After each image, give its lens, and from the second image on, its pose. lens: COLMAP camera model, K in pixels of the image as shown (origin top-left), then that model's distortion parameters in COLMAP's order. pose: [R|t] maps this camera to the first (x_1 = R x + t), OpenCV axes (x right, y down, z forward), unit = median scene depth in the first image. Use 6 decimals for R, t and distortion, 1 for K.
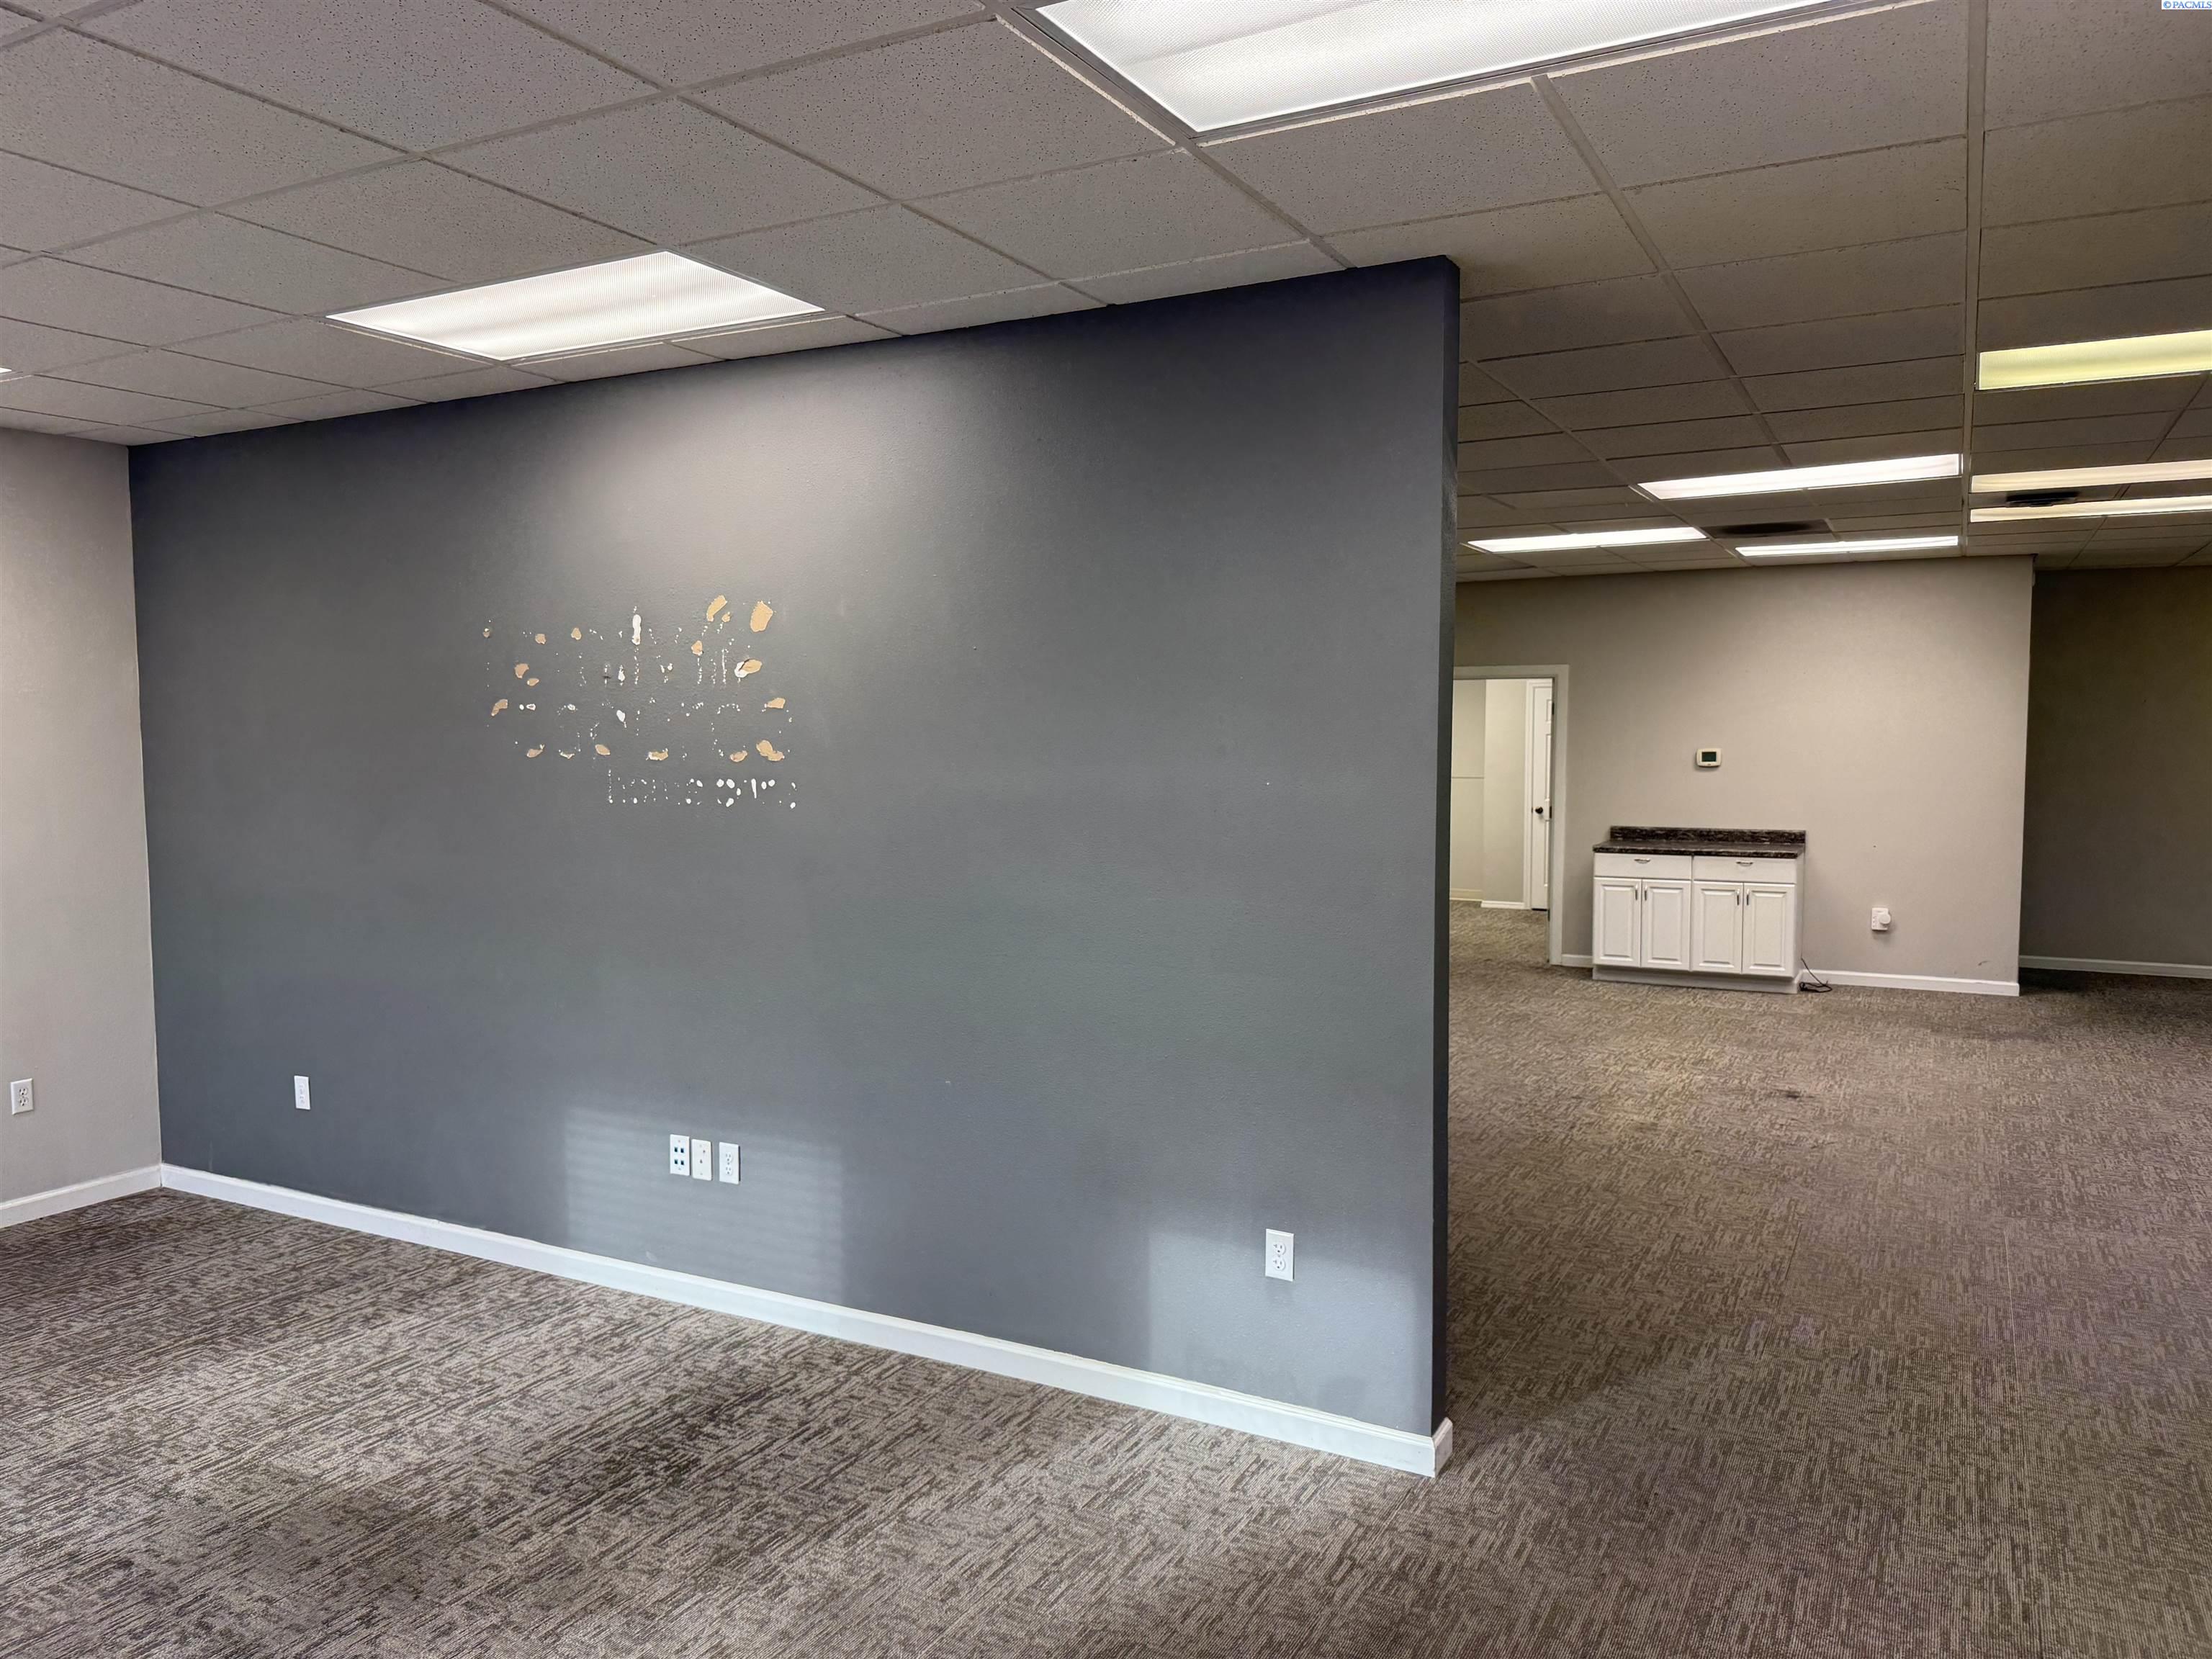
lens RADIAL K [[1548.6, 0, 1106.0], [0, 1548.6, 829.5], [0, 0, 1]] dist [0.119290, -0.178564]
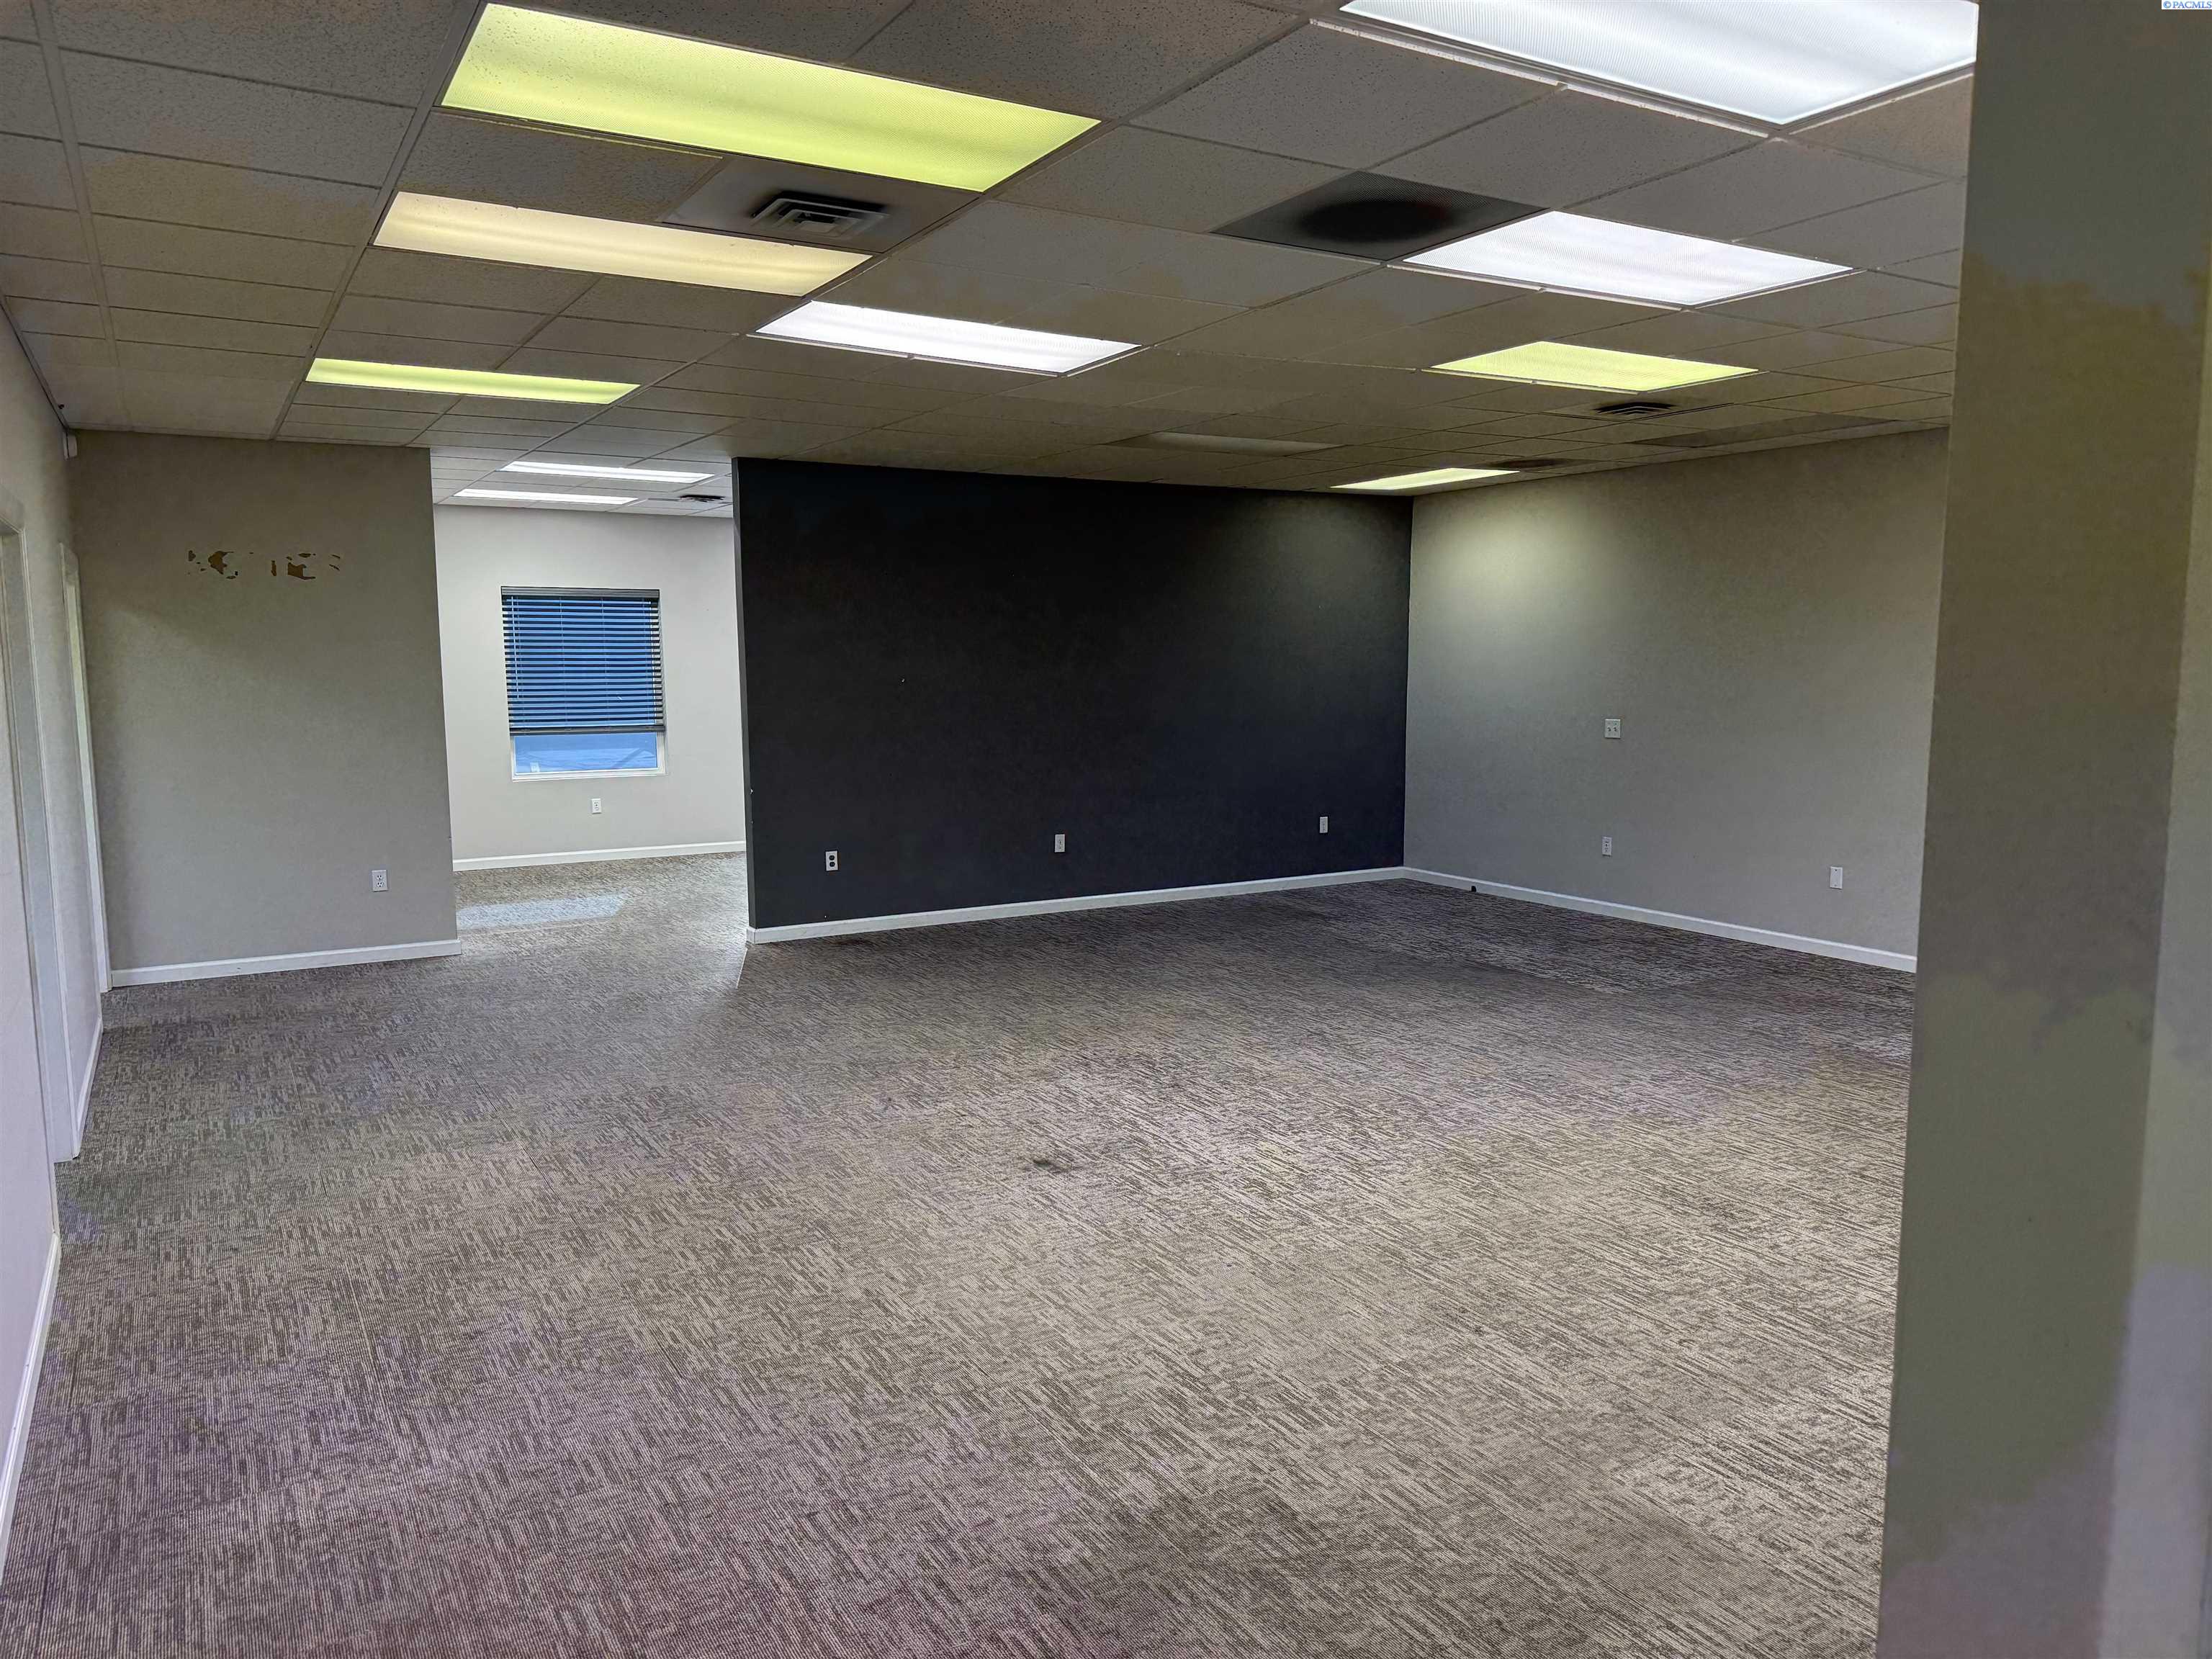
lens RADIAL K [[1548.6, 0, 1106.0], [0, 1548.6, 829.5], [0, 0, 1]] dist [0.119290, -0.178564]
pose [[-0.522280, 0.107906, -0.845920, 0.737058], [-0.044872, 0.987110, 0.153622, -0.066874], [0.851593, 0.118192, -0.510706, 1.003494]]
